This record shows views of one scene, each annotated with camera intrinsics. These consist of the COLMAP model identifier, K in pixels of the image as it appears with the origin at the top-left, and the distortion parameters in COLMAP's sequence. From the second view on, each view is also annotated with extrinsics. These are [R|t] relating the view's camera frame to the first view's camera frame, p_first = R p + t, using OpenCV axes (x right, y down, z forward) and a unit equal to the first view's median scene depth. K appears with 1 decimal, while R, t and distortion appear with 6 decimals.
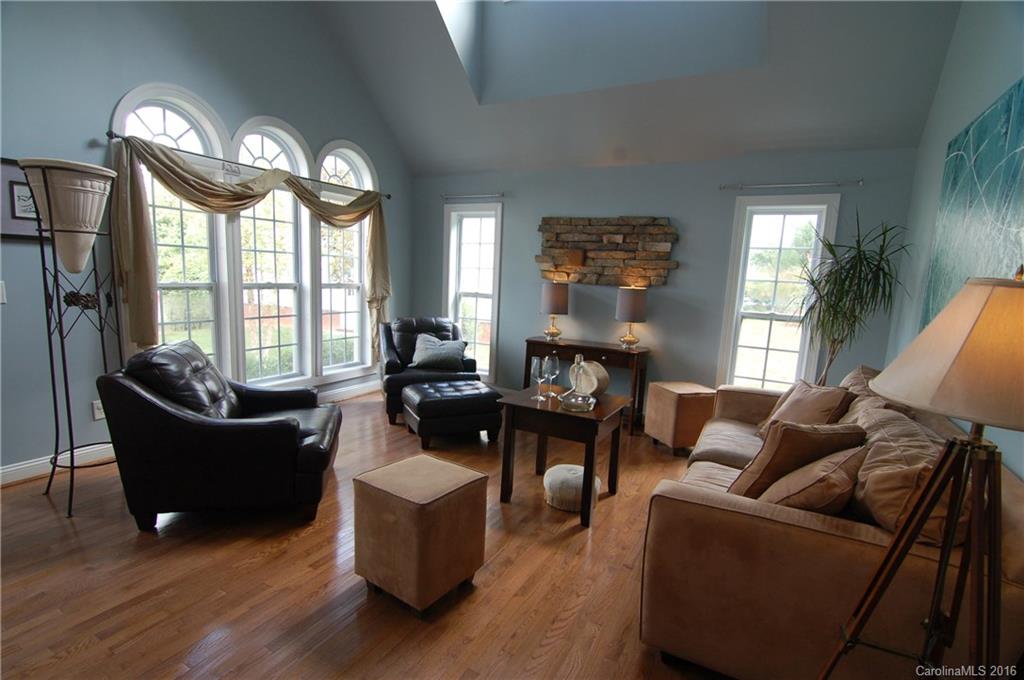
lens RADIAL K [[495.6, 0, 509.3], [0, 495.6, 350.0], [0, 0, 1]] dist [-0.014932, -0.004018]
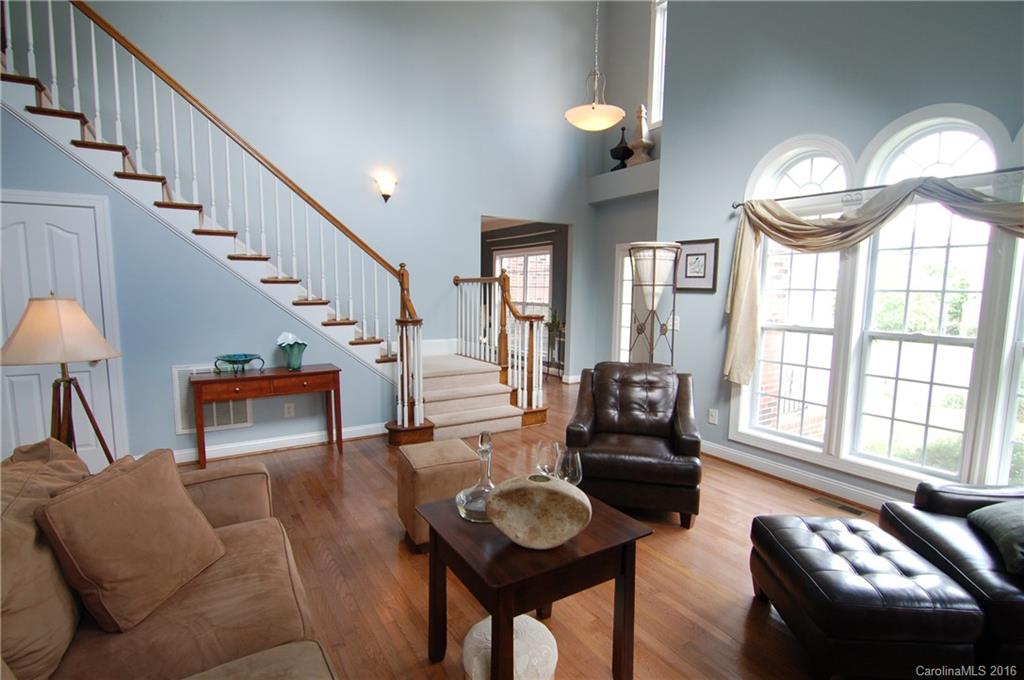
lens RADIAL K [[514.4, 0, 514.9], [0, 514.4, 347.6], [0, 0, 1]] dist [0.000721, -0.000245]
pose [[-0.476176, 0.058302, -0.877415, 0.593508], [-0.166109, 0.973872, 0.154859, -0.173461], [0.863518, 0.219487, -0.454050, 1.072478]]
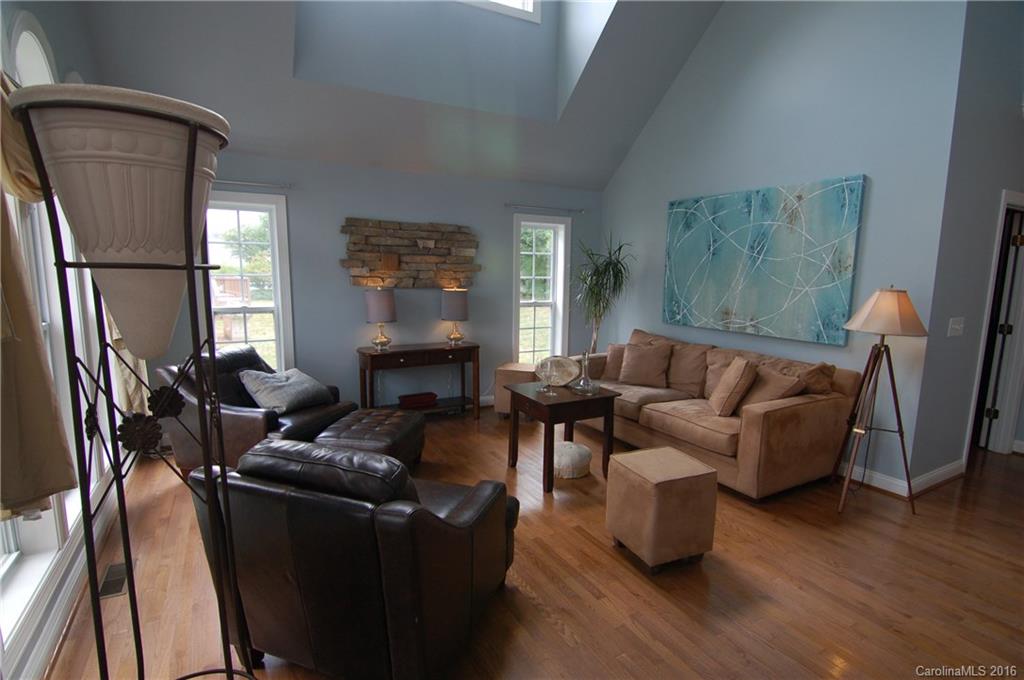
lens RADIAL K [[514.4, 0, 514.9], [0, 514.4, 347.6], [0, 0, 1]] dist [0.000721, -0.000245]
pose [[0.518825, -0.165027, 0.838801, -0.847908], [0.141303, 0.984249, 0.106242, -0.129411], [-0.843122, 0.063404, 0.533972, 0.362844]]
